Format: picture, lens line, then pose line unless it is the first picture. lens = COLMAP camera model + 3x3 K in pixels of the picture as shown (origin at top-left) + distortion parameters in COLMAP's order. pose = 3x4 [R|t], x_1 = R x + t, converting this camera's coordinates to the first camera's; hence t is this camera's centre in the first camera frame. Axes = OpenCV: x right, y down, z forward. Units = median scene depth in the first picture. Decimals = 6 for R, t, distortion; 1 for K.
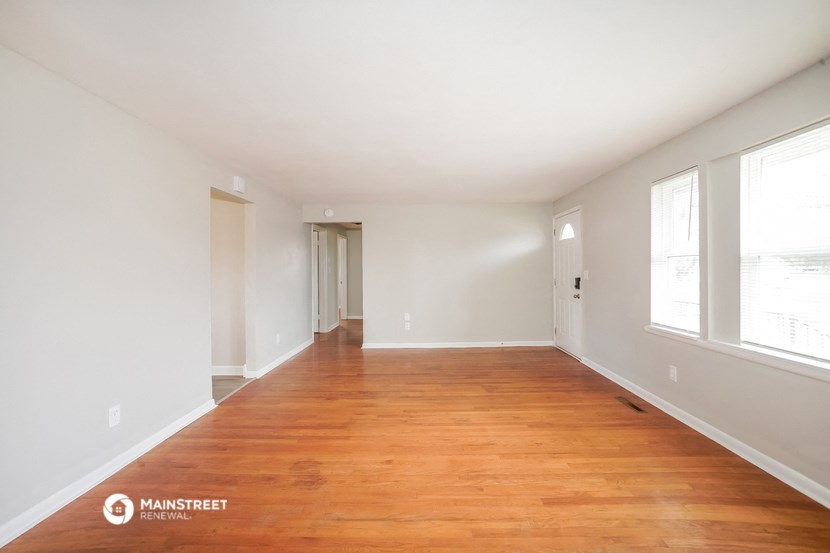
lens RADIAL K [[446.4, 0, 416.0], [0, 446.4, 267.1], [0, 0, 1]] dist [0.001037, 0.000211]
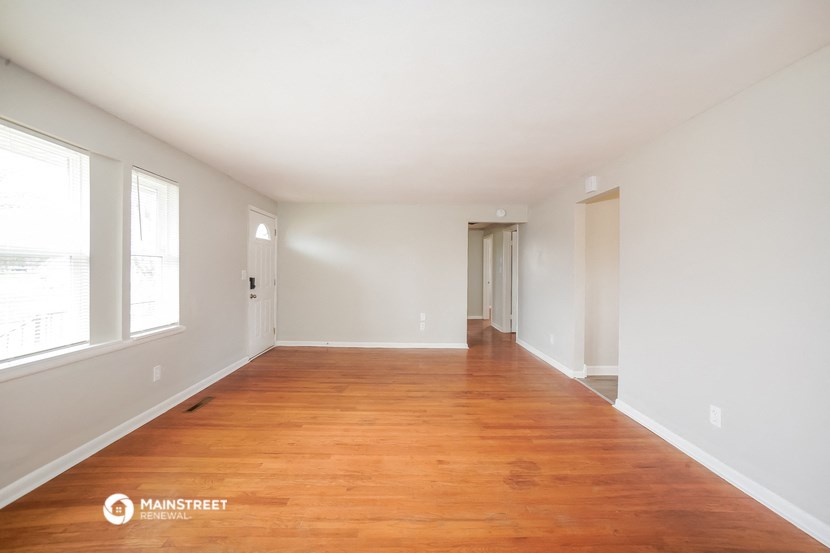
lens RADIAL K [[446.4, 0, 416.0], [0, 446.4, 267.1], [0, 0, 1]] dist [0.001037, 0.000211]
pose [[-0.999622, 0.000773, -0.027489, 0.022741], [0.000928, 0.999984, -0.005606, 0.006008], [0.027484, -0.005630, -0.999606, 2.001433]]
